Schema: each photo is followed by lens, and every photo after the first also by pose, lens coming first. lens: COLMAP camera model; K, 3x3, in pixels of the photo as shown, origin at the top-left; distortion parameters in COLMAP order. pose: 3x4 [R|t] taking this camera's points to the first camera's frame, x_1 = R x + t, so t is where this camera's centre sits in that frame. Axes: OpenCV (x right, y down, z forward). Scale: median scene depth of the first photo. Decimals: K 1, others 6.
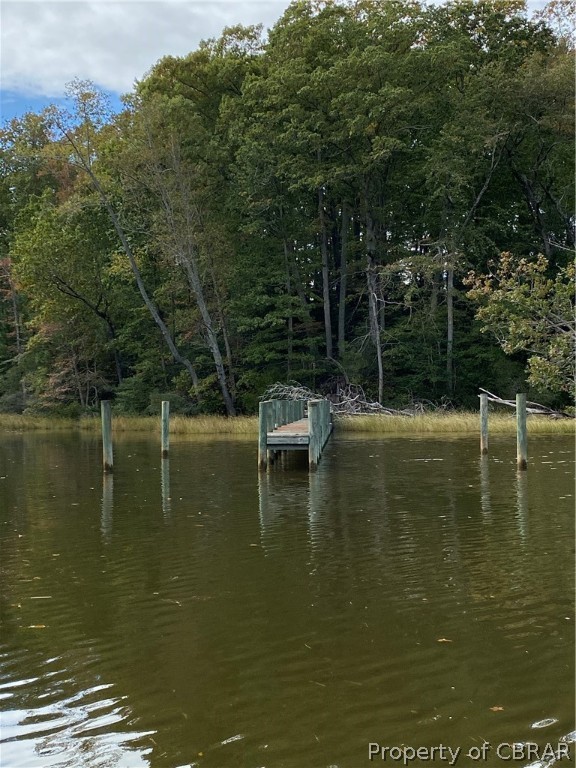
lens RADIAL K [[1198.0, 0, 286.1], [0, 1198.0, 381.4], [0, 0, 1]] dist [0.191206, 0.000000]
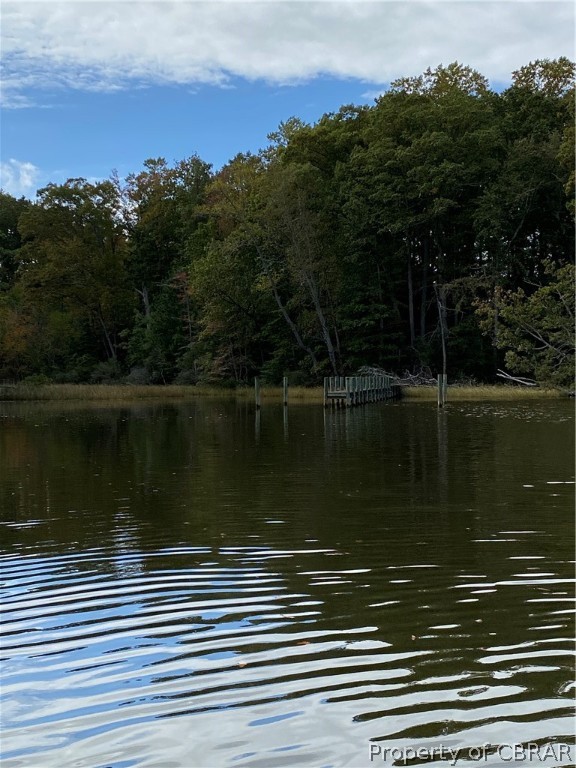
lens RADIAL K [[1198.0, 0, 288.3], [0, 1198.0, 389.1], [0, 0, 1]] dist [0.191206, 0.000000]
pose [[0.993194, 0.005954, -0.116319, 0.061819], [-0.002945, 0.999657, 0.026023, -0.006653], [0.116434, -0.025503, 0.992871, -0.442267]]
